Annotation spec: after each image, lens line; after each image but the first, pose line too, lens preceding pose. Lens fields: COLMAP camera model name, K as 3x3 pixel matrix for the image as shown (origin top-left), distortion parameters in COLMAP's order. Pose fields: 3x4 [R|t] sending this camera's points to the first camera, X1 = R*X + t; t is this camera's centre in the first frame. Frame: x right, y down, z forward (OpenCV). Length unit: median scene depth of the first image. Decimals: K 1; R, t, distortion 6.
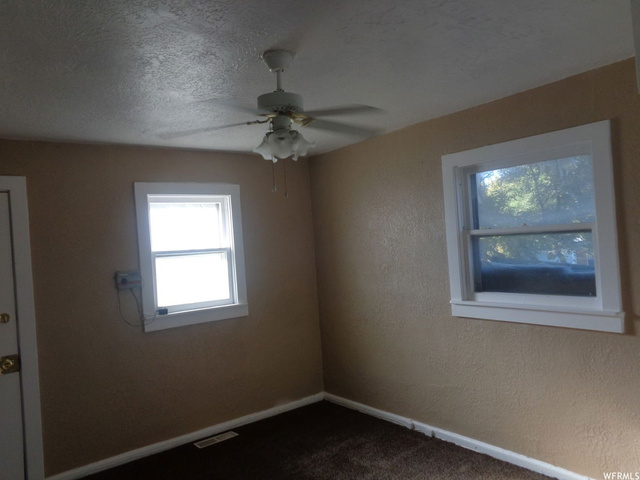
lens RADIAL K [[483.4, 0, 323.1], [0, 483.4, 239.4], [0, 0, 1]] dist [0.004359, 0.008232]
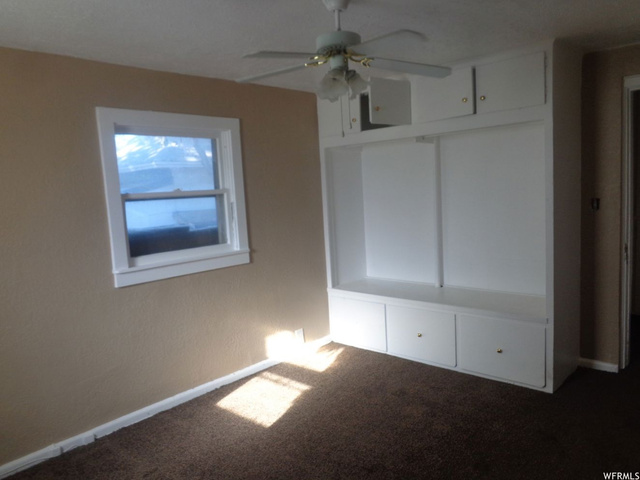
lens RADIAL K [[483.4, 0, 323.1], [0, 483.4, 239.4], [0, 0, 1]] dist [0.004359, 0.008232]
pose [[-0.152147, -0.029482, 0.987918, -0.719748], [0.064683, 0.997115, 0.039718, 0.059730], [-0.986239, 0.069945, -0.149801, 0.786397]]
